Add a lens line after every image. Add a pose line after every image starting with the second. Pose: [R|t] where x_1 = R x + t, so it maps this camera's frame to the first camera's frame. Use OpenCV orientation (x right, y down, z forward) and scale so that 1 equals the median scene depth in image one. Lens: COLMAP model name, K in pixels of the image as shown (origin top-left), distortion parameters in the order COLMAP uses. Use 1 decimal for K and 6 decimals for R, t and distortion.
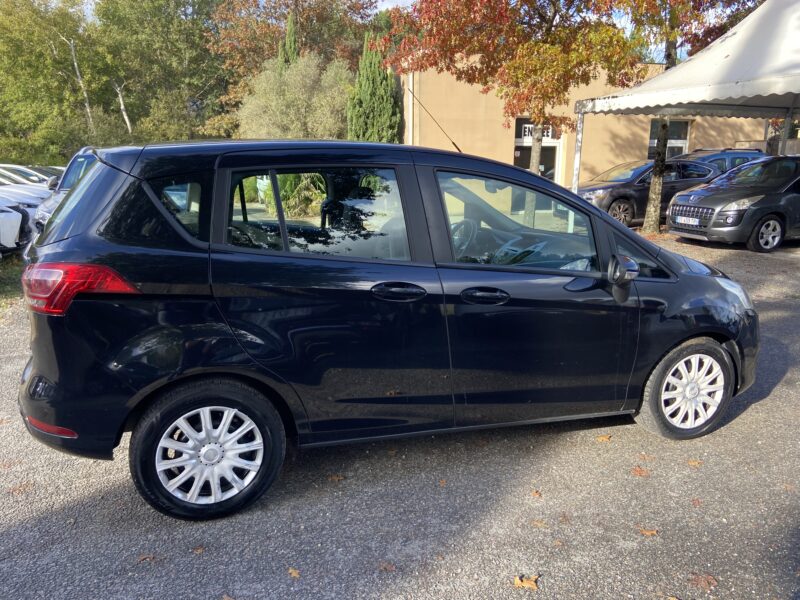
lens RADIAL K [[634.2, 0, 402.7], [0, 634.2, 302.6], [0, 0, 1]] dist [0.118344, -0.148620]
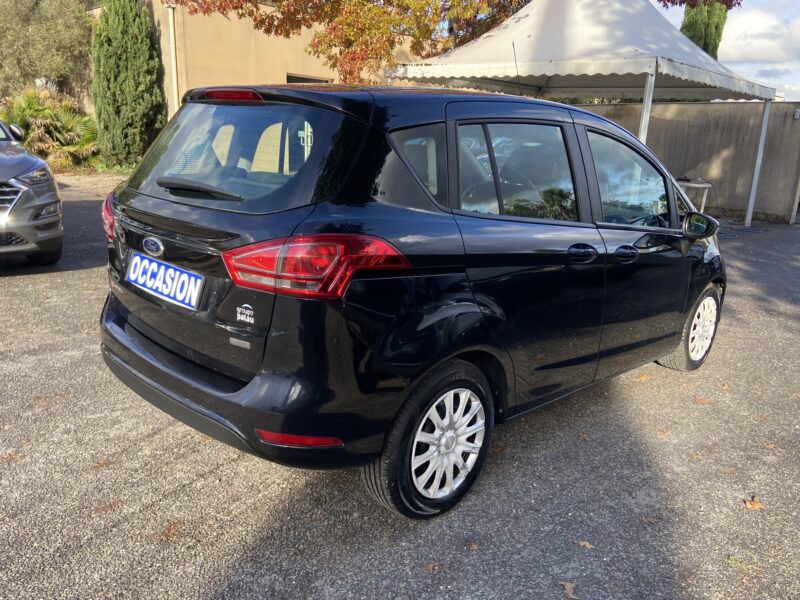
lens RADIAL K [[634.2, 0, 402.7], [0, 634.2, 302.6], [0, 0, 1]] dist [0.118344, -0.148620]
pose [[0.899206, -0.072475, 0.431481, -0.180313], [0.047880, 0.996562, 0.067608, -0.005238], [-0.434897, -0.040134, 0.899585, 0.058343]]
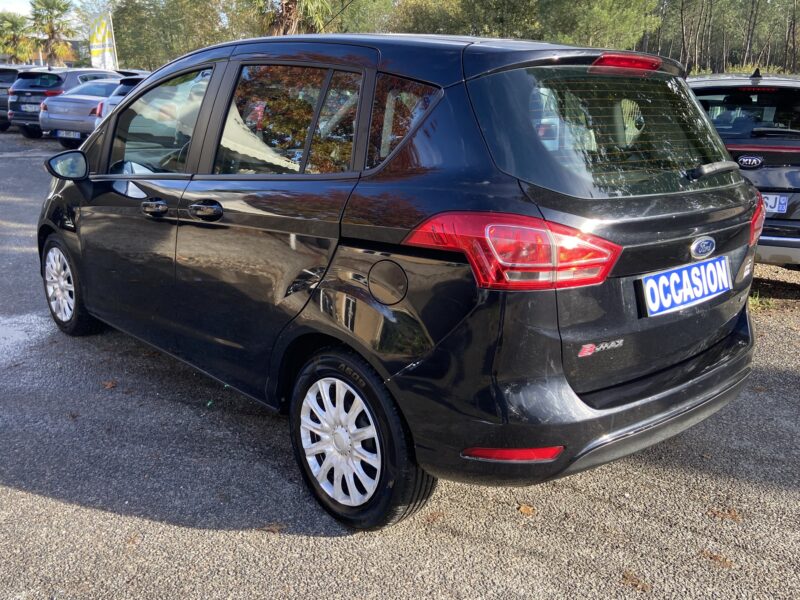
lens RADIAL K [[728.4, 0, 400.0], [0, 728.4, 300.0], [0, 0, 1]] dist [0.062255, -0.012748]
pose [[-0.376581, -0.268983, 0.886473, -0.321038], [0.162094, 0.923023, 0.348932, -0.088139], [-0.912092, 0.275093, -0.303992, 0.441403]]
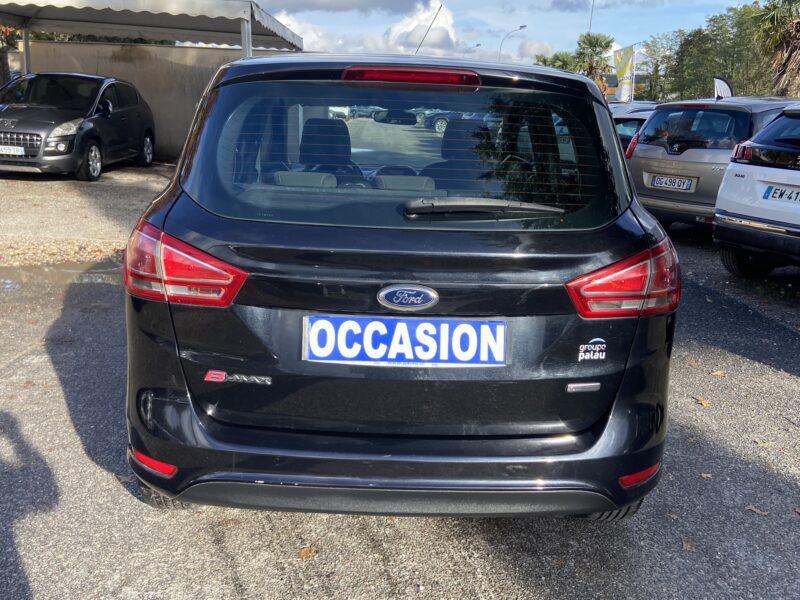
lens RADIAL K [[728.4, 0, 400.0], [0, 728.4, 300.0], [0, 0, 1]] dist [0.062255, -0.012748]
pose [[0.310677, -0.240548, 0.919574, -0.321031], [0.164501, 0.966456, 0.197235, -0.047466], [-0.936173, 0.089994, 0.339826, 0.235402]]
